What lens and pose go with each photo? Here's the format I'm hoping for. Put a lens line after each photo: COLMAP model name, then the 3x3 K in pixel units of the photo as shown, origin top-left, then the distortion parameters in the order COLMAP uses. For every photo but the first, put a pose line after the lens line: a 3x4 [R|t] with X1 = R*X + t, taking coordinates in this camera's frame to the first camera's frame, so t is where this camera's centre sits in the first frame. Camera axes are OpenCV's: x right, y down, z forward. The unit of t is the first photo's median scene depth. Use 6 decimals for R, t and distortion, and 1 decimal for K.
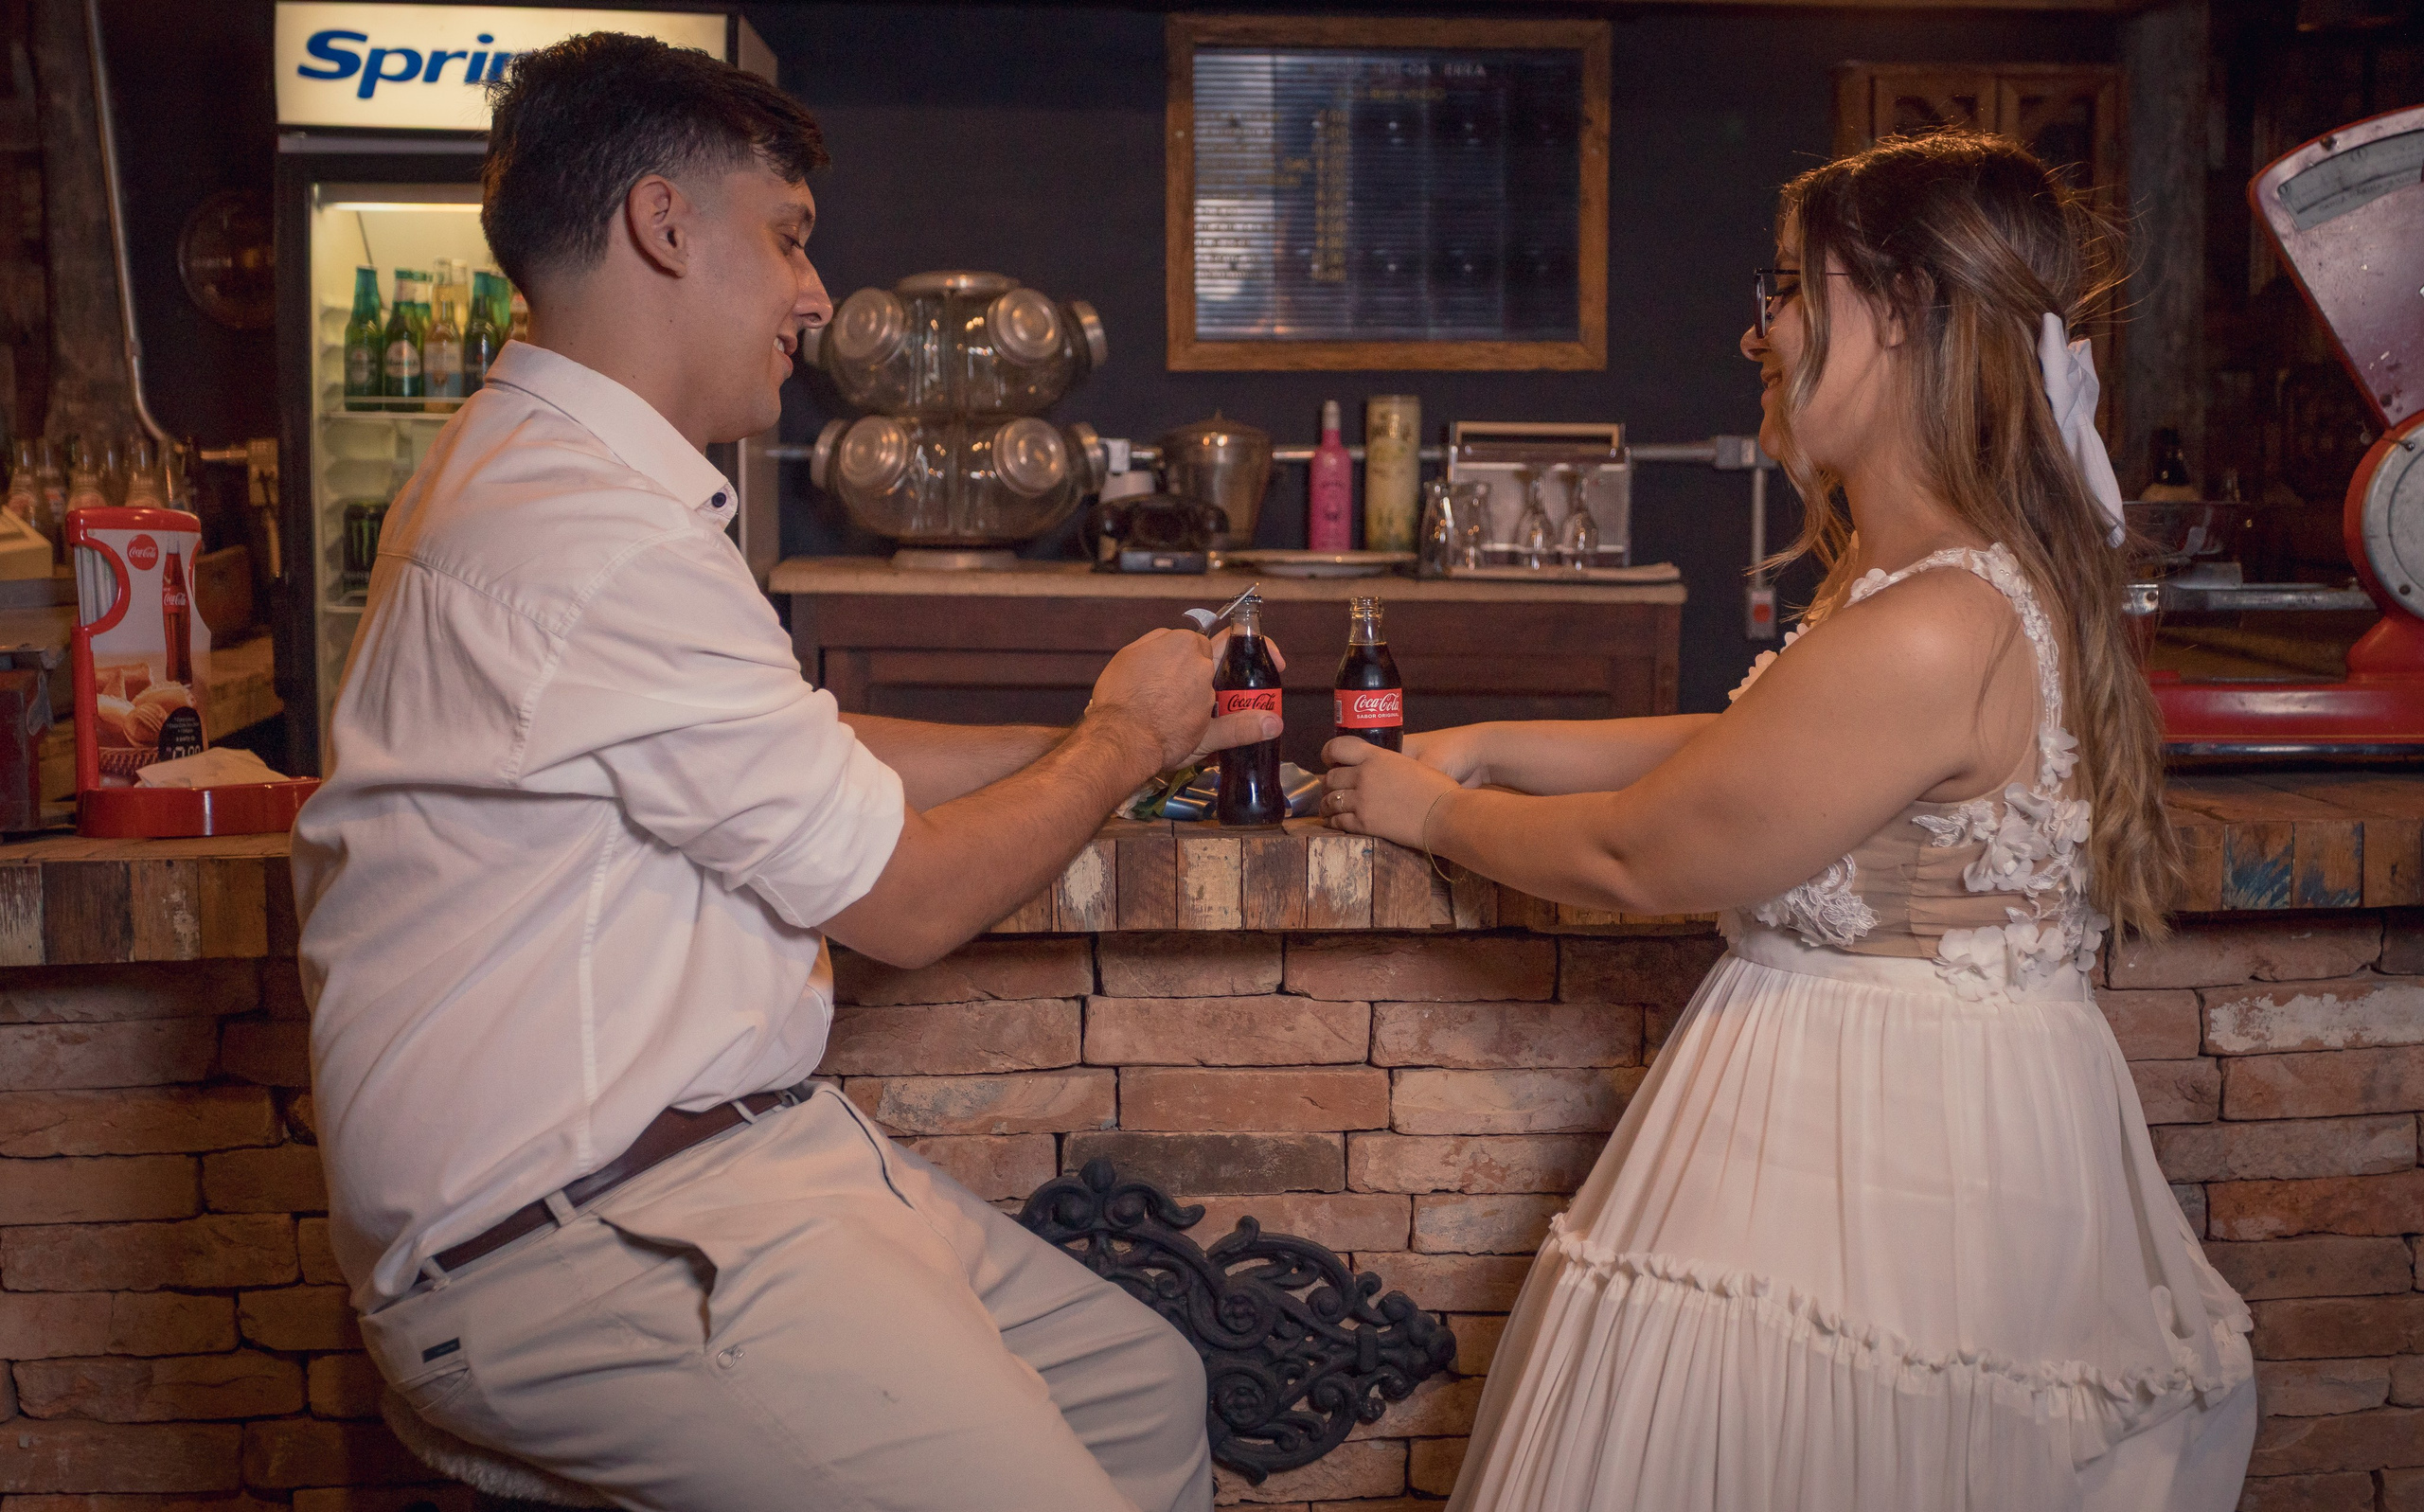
lens RADIAL K [[3447.0, 0, 1268.9], [0, 3447.0, 750.3], [0, 0, 1]] dist [0.015928, 0.046989]
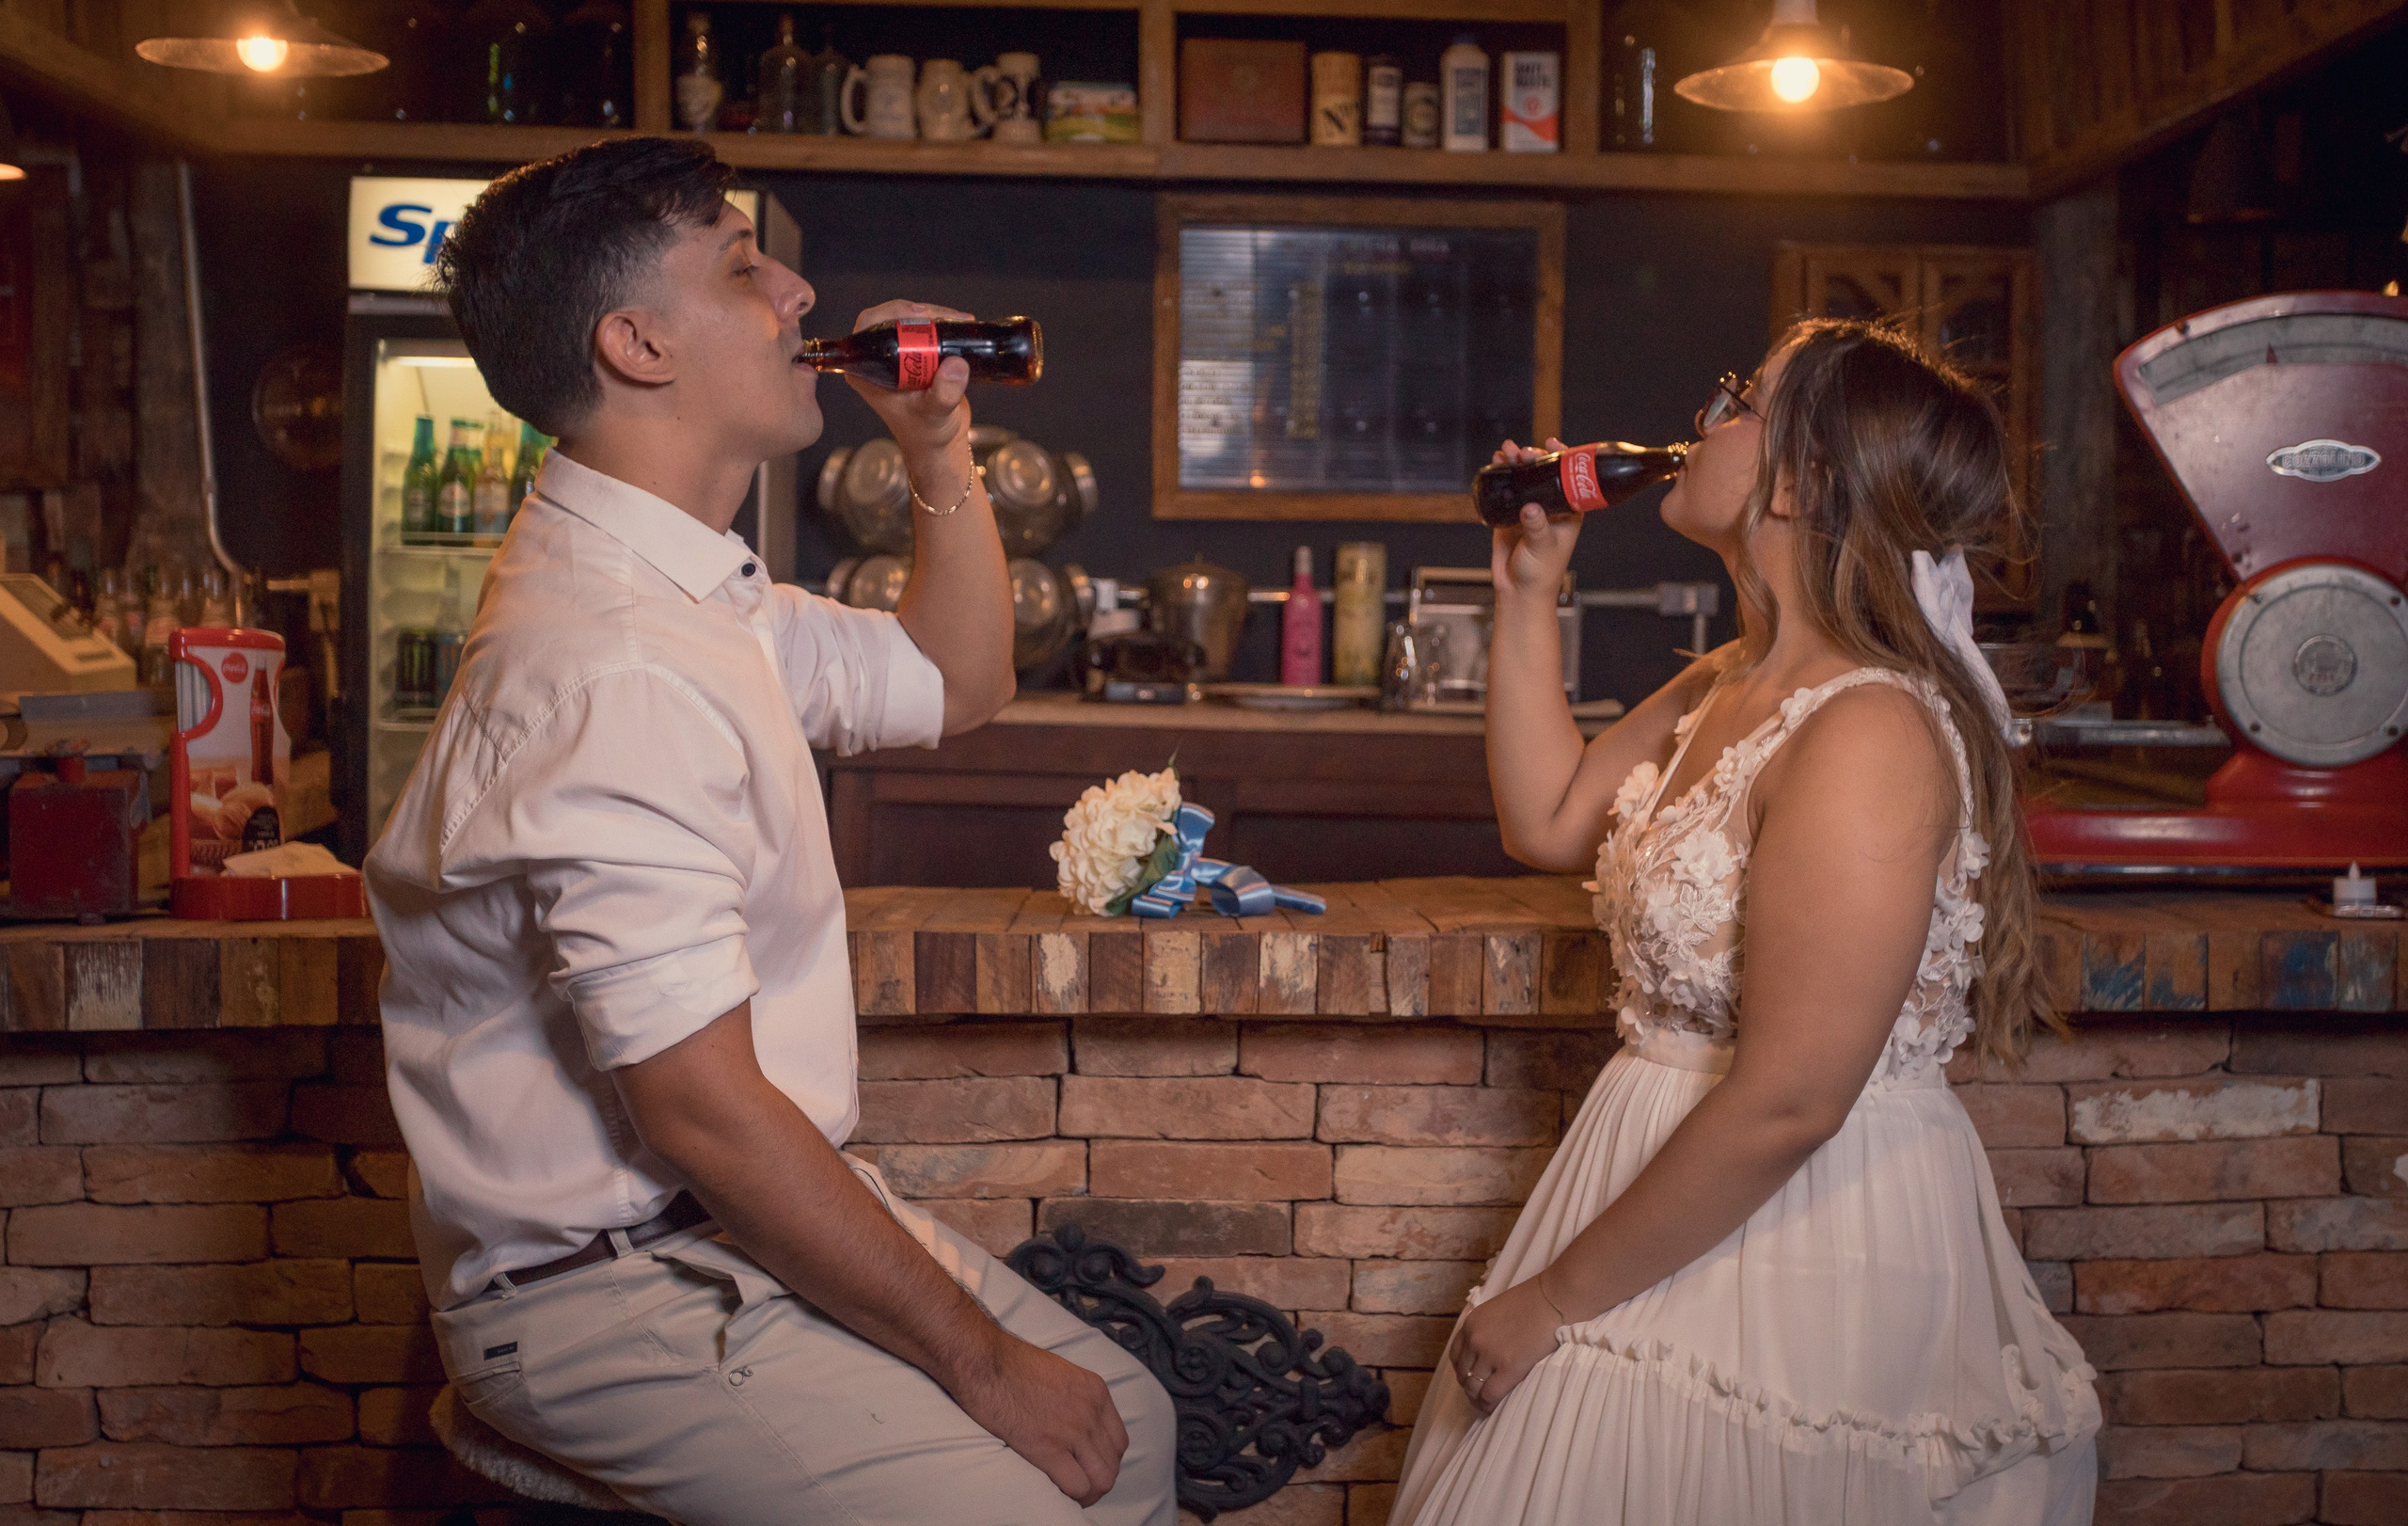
lens RADIAL K [[3505.2, 0, 1207.0], [0, 3505.2, 657.4], [0, 0, 1]] dist [0.021847, -0.004423]
pose [[0.999709, 0.012428, -0.020685, 0.015591], [-0.013842, 0.997473, -0.069691, 0.014765], [0.019767, 0.069957, 0.997354, -0.138053]]
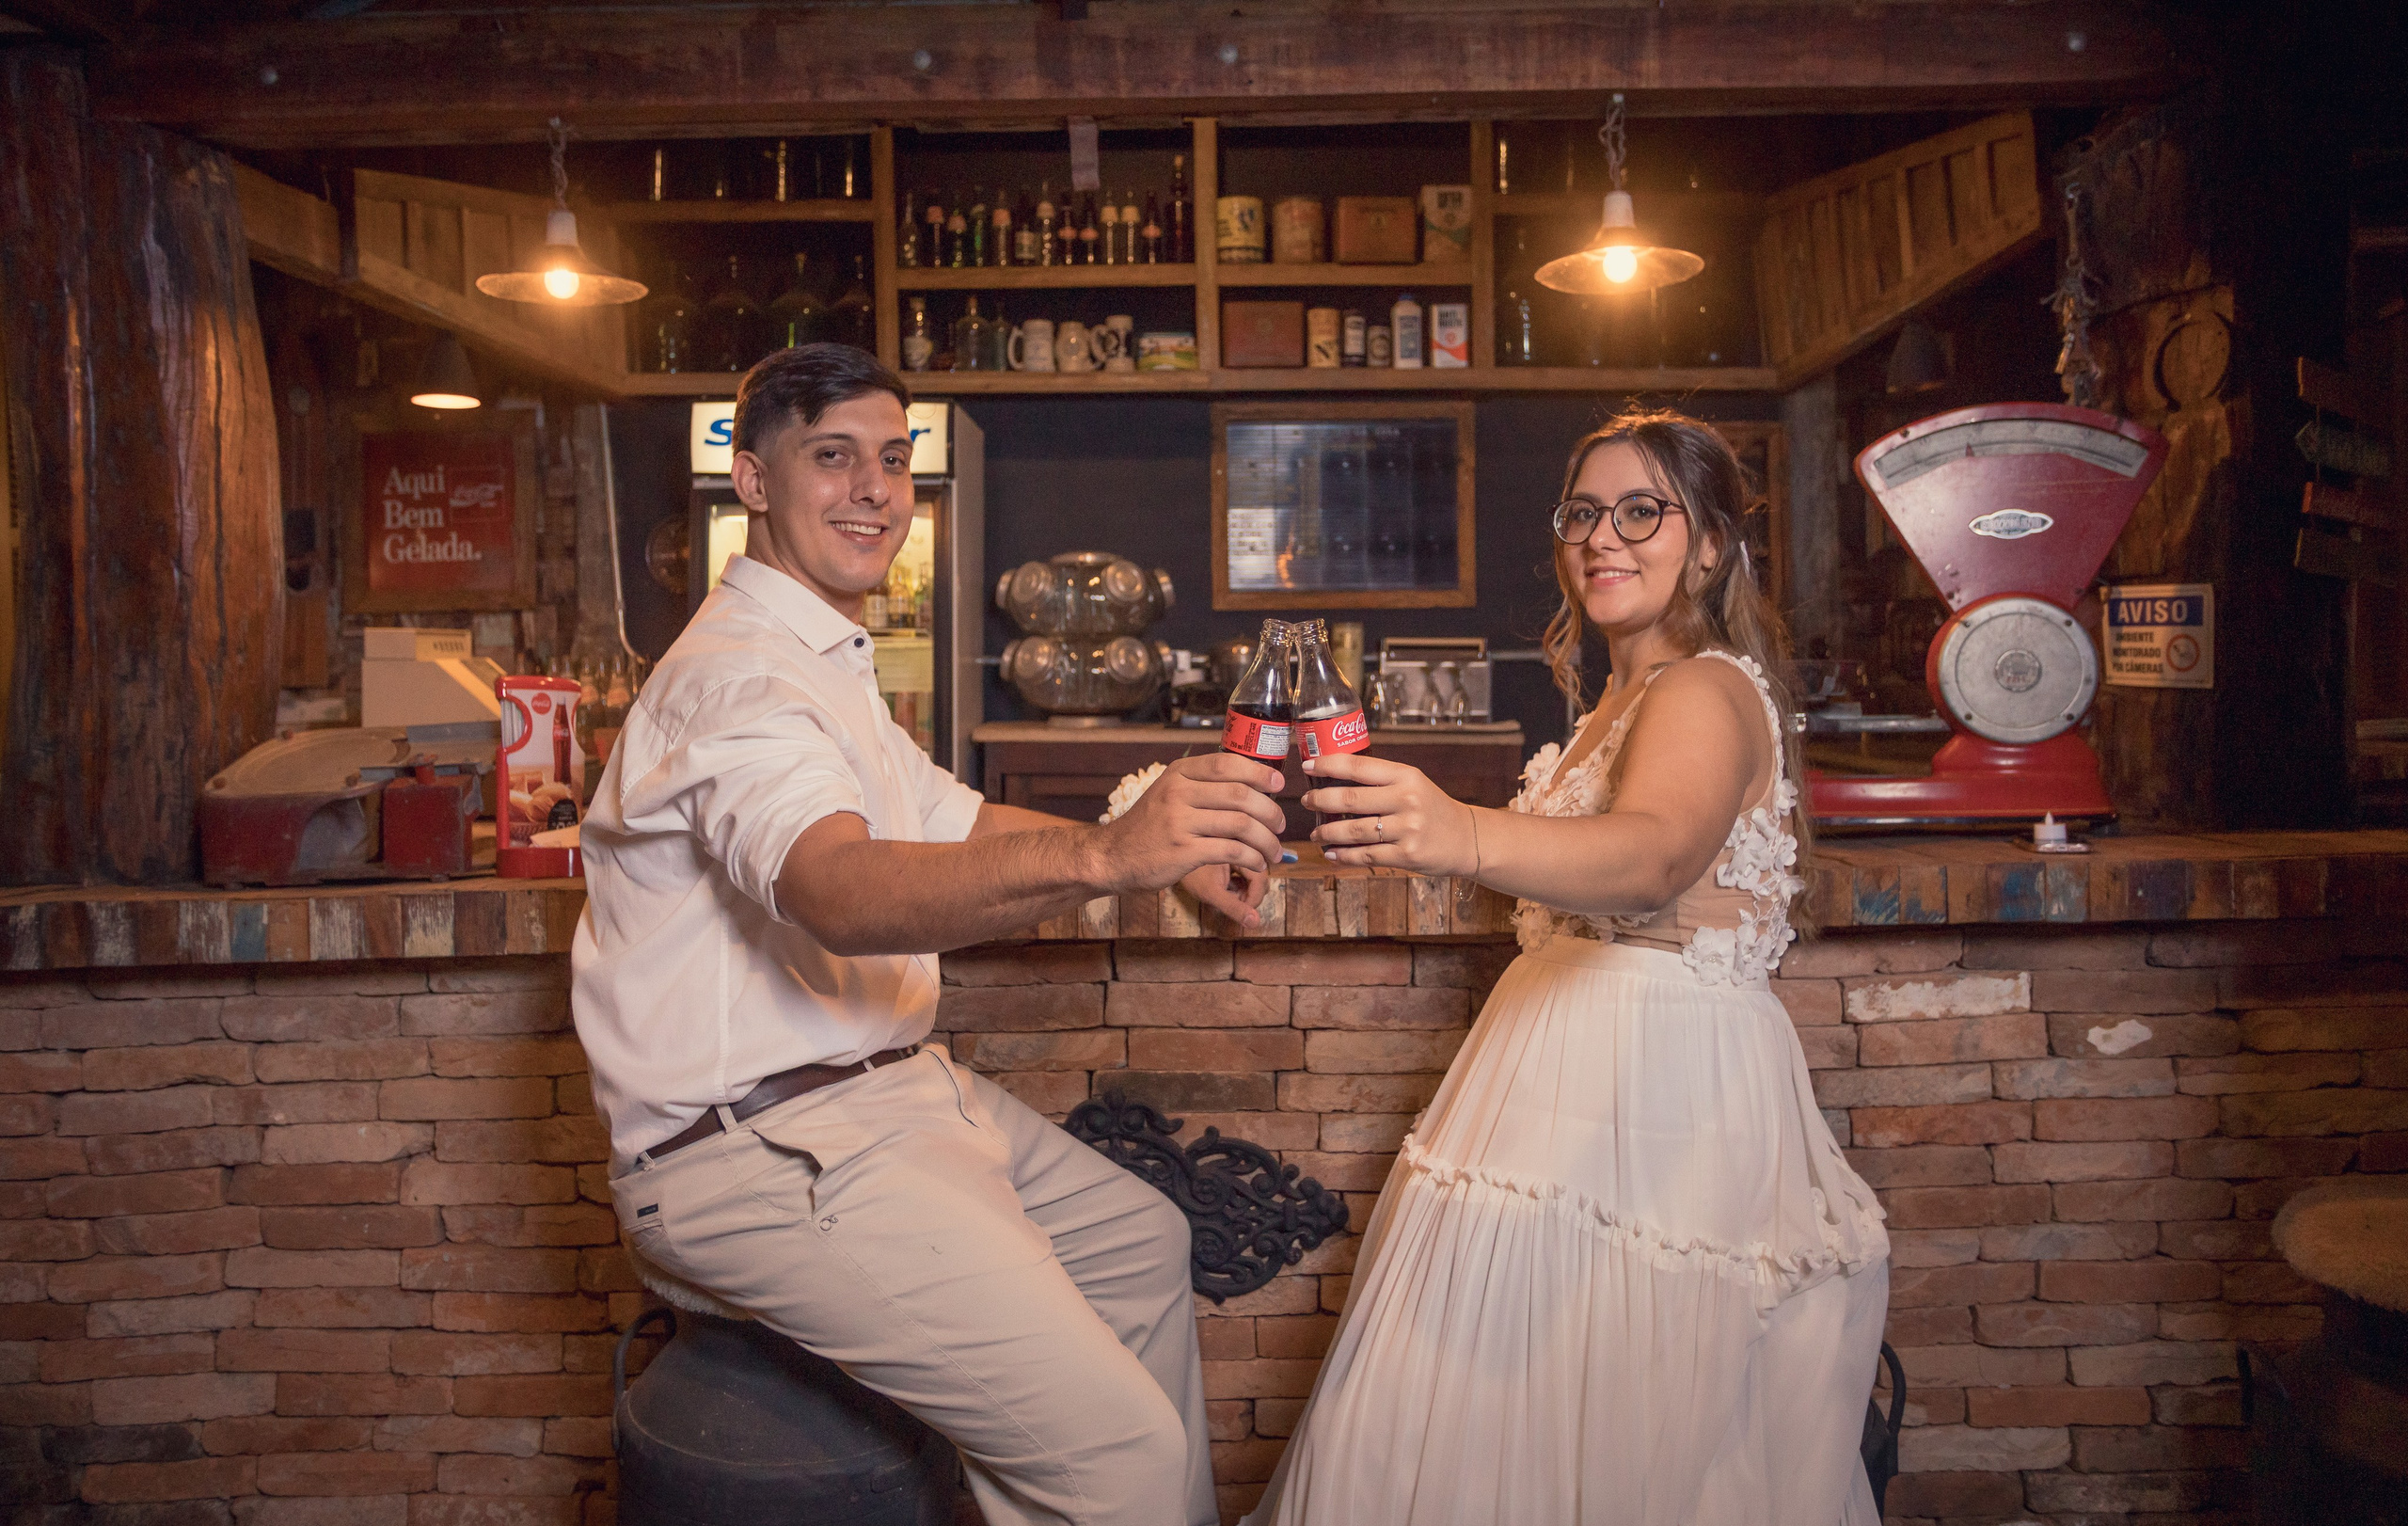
lens RADIAL K [[1802.3, 0, 1198.3], [0, 1802.3, 674.5], [0, 0, 1]] dist [-0.029614, 0.012986]
pose [[0.995755, -0.010953, -0.091392, 0.062115], [0.001527, 0.994724, -0.102574, 0.016728], [0.092034, 0.101999, 0.990518, 0.180505]]
